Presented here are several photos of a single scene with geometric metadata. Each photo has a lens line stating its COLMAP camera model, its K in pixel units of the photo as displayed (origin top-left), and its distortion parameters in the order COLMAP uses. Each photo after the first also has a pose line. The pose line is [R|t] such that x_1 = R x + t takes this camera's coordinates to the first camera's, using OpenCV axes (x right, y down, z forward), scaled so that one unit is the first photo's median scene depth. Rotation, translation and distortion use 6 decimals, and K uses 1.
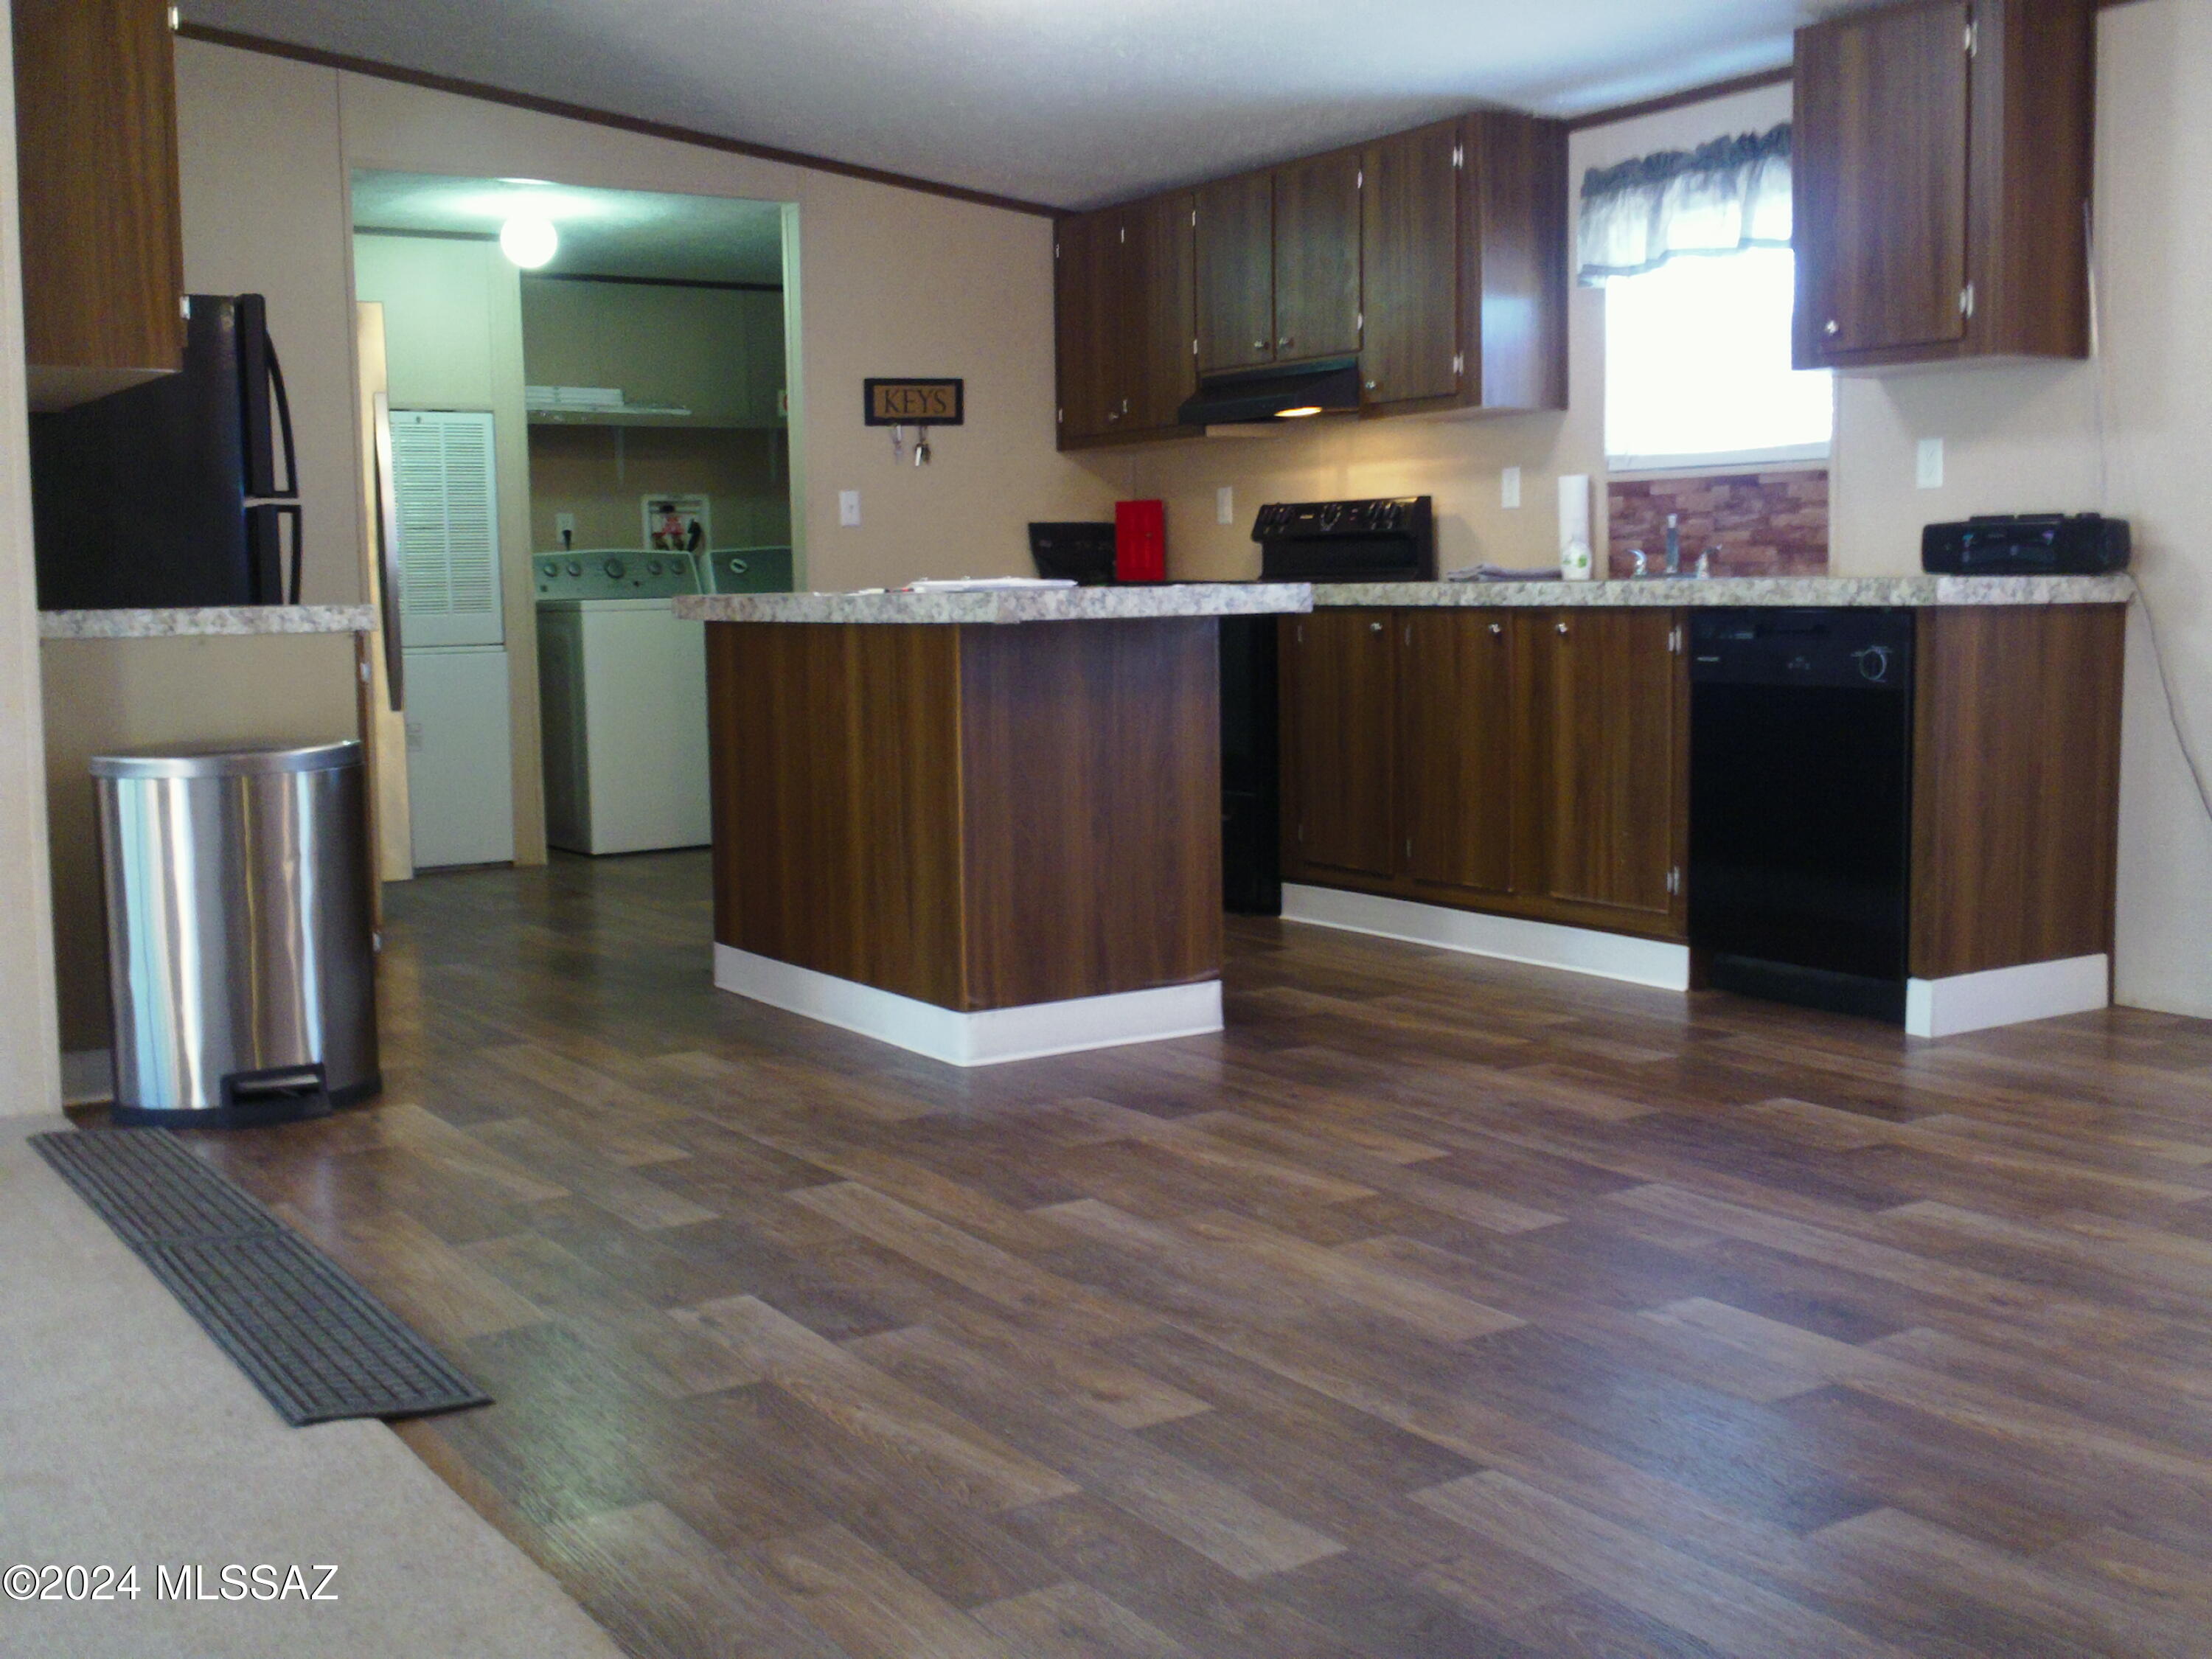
lens RADIAL K [[2322.1, 0, 1106.0], [0, 2322.1, 829.5], [0, 0, 1]] dist [-0.060227, 0.006784]
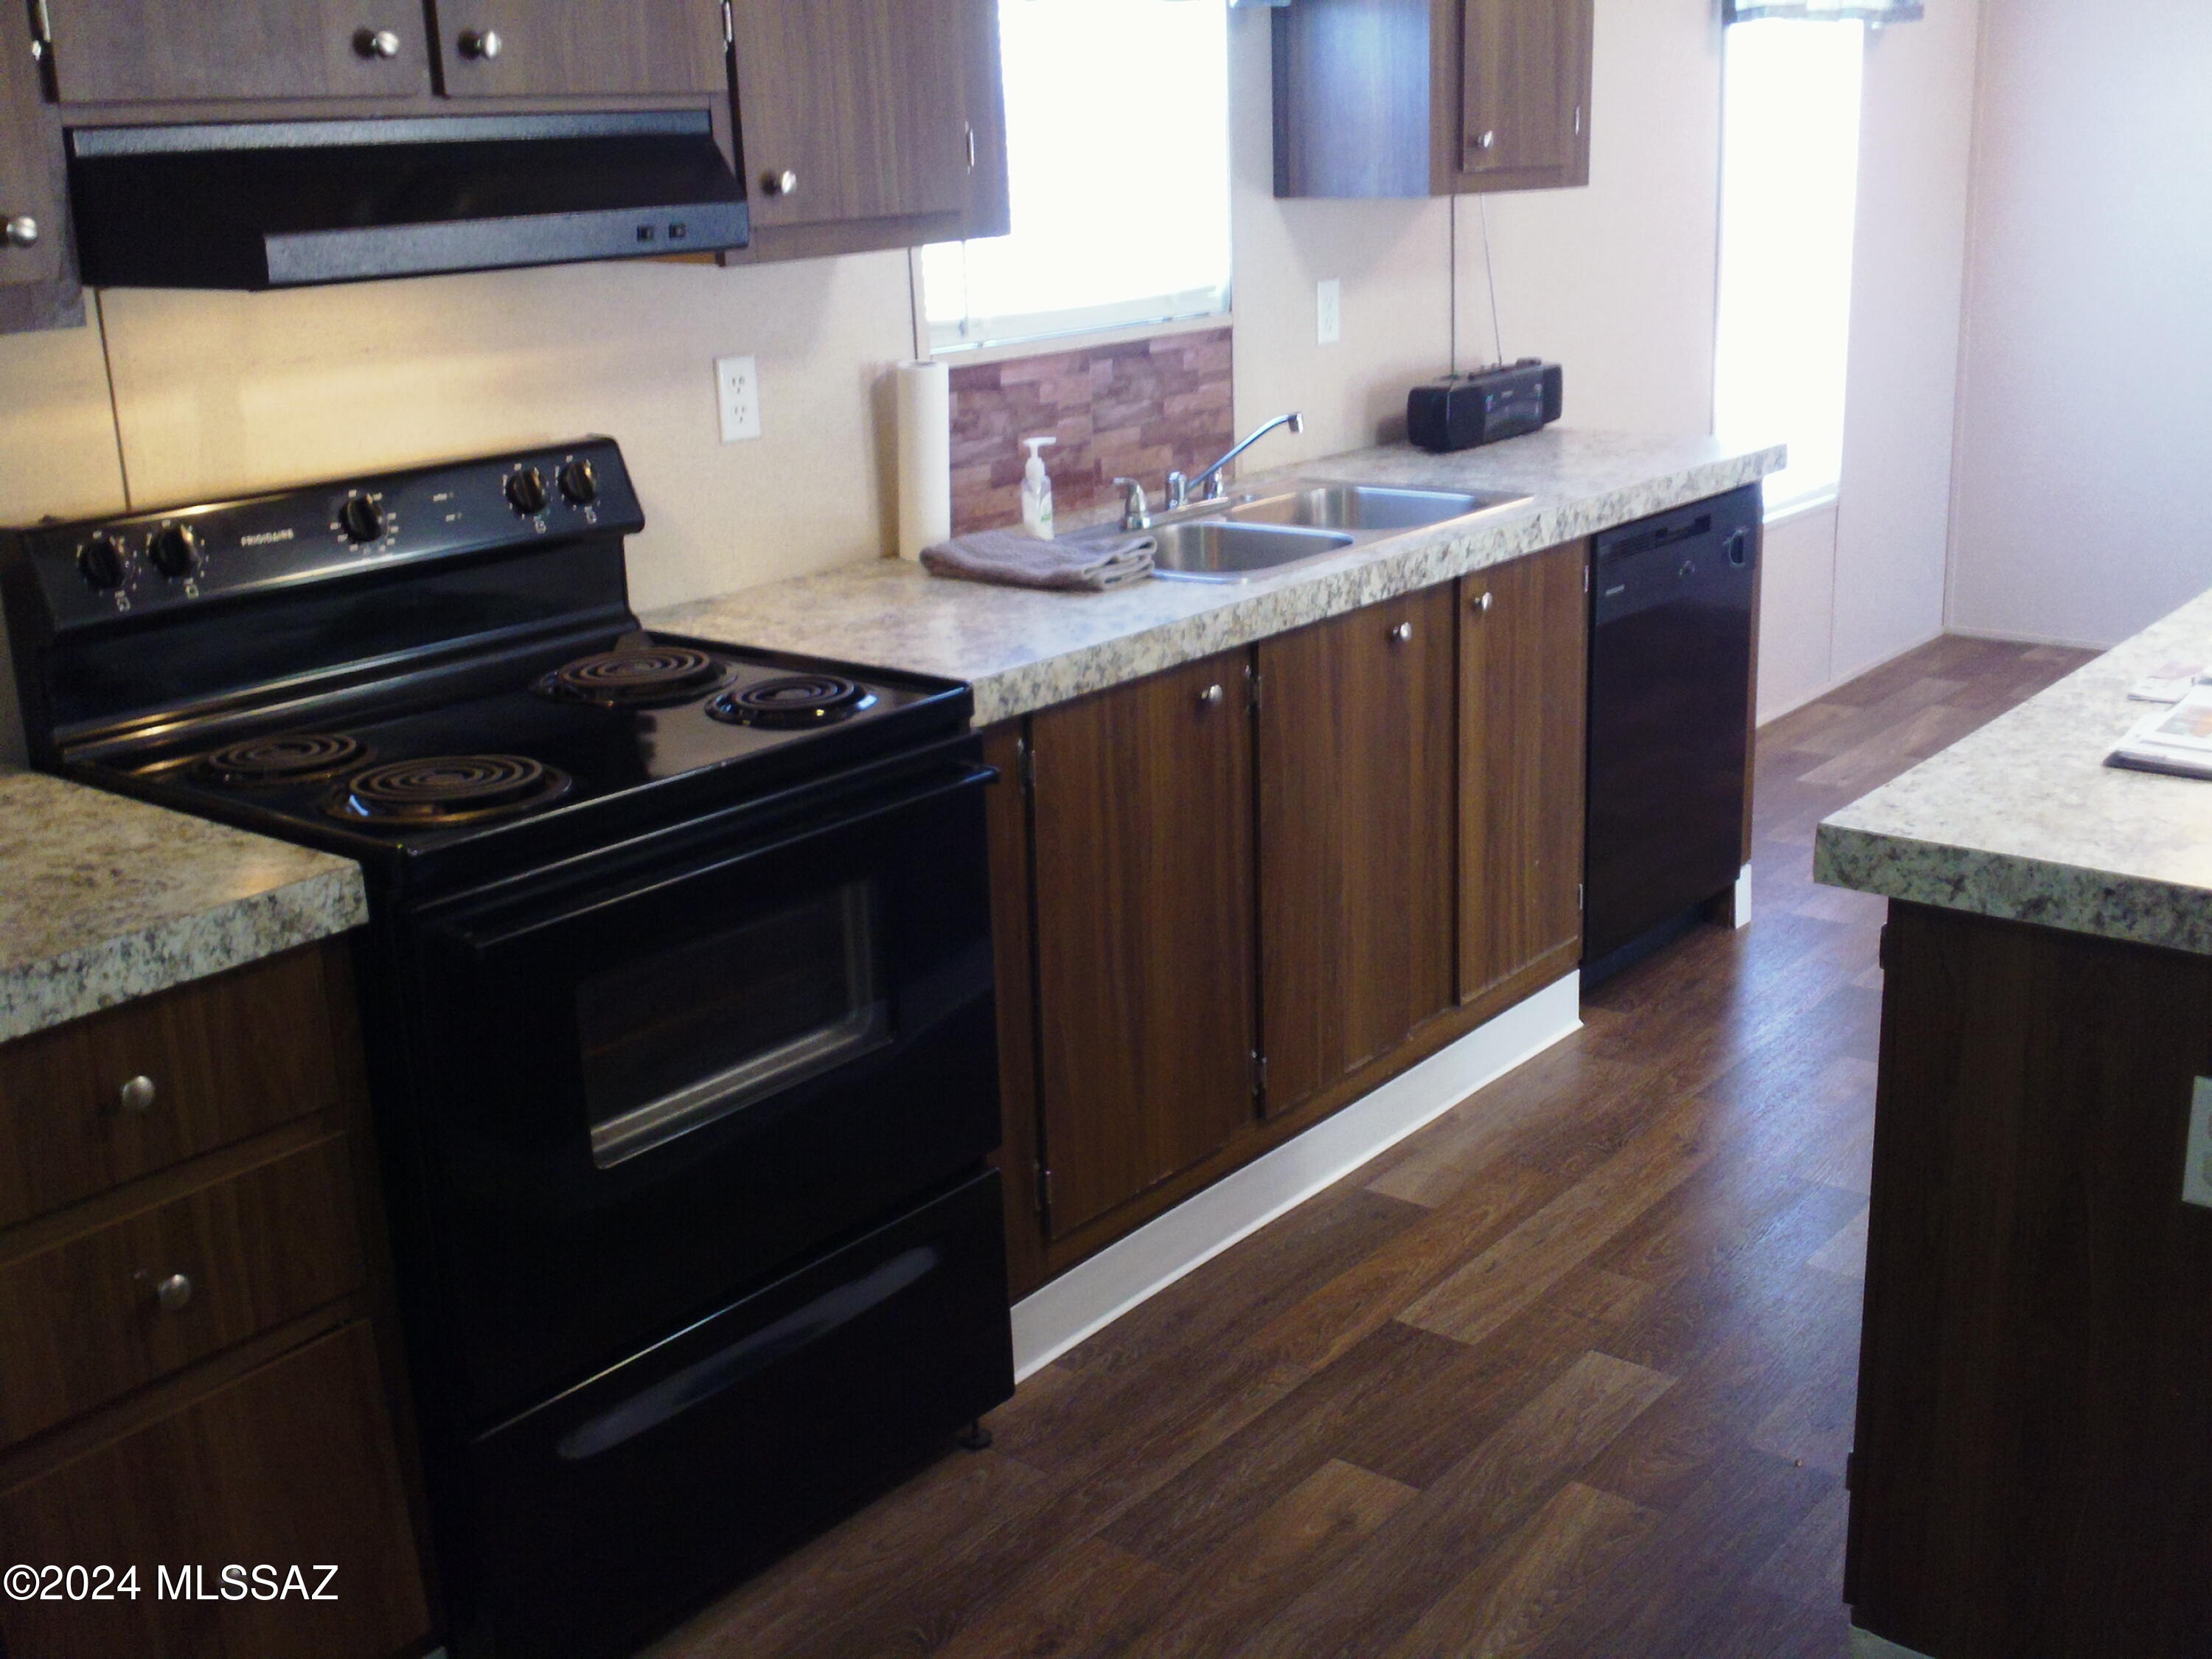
lens RADIAL K [[2267.9, 0, 1107.8], [0, 2267.9, 876.5], [0, 0, 1]] dist [-0.037548, 0.000906]
pose [[-0.288261, -0.274980, 0.917220, -0.358371], [0.143985, 0.934541, 0.325424, -0.226360], [-0.946665, 0.225873, -0.229798, 1.213482]]
